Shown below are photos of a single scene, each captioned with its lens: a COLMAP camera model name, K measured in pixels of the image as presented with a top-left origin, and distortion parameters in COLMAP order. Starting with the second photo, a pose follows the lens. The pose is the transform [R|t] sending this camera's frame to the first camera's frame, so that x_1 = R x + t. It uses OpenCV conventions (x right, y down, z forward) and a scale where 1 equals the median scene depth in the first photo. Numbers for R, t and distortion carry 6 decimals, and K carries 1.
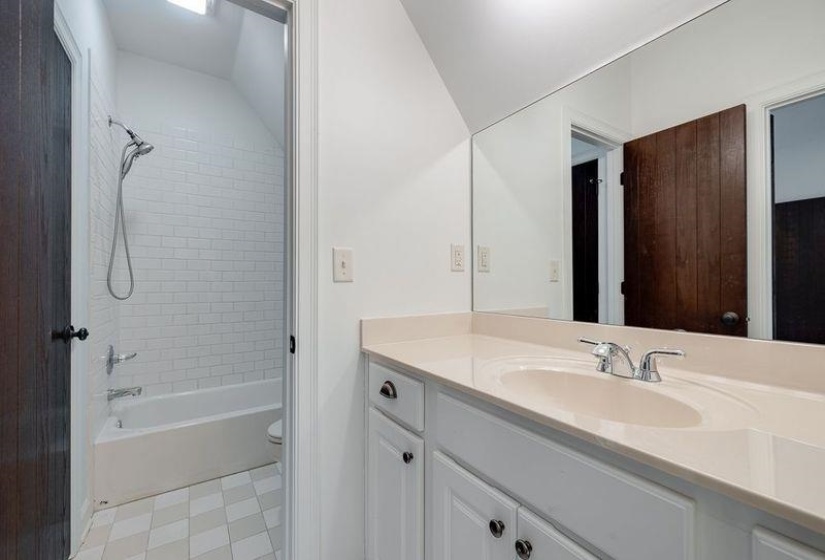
lens RADIAL K [[344.0, 0, 412.5], [0, 344.0, 280.0], [0, 0, 1]] dist [0.001076, 0.000032]
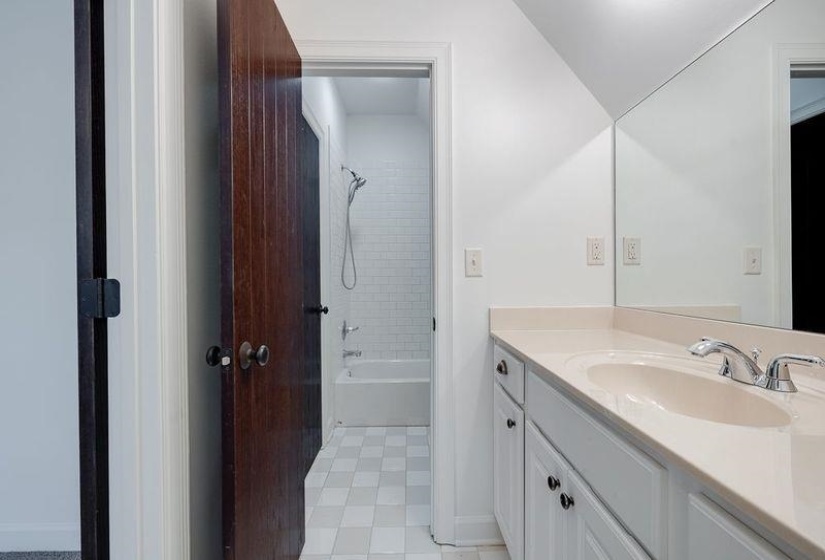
lens RADIAL K [[344.0, 0, 412.5], [0, 344.0, 280.0], [0, 0, 1]] dist [0.001076, 0.000032]
pose [[0.844438, -0.000623, -0.535653, 0.220595], [0.009508, 0.999859, 0.013827, -0.000801], [0.535569, -0.016770, 0.844325, -0.117235]]
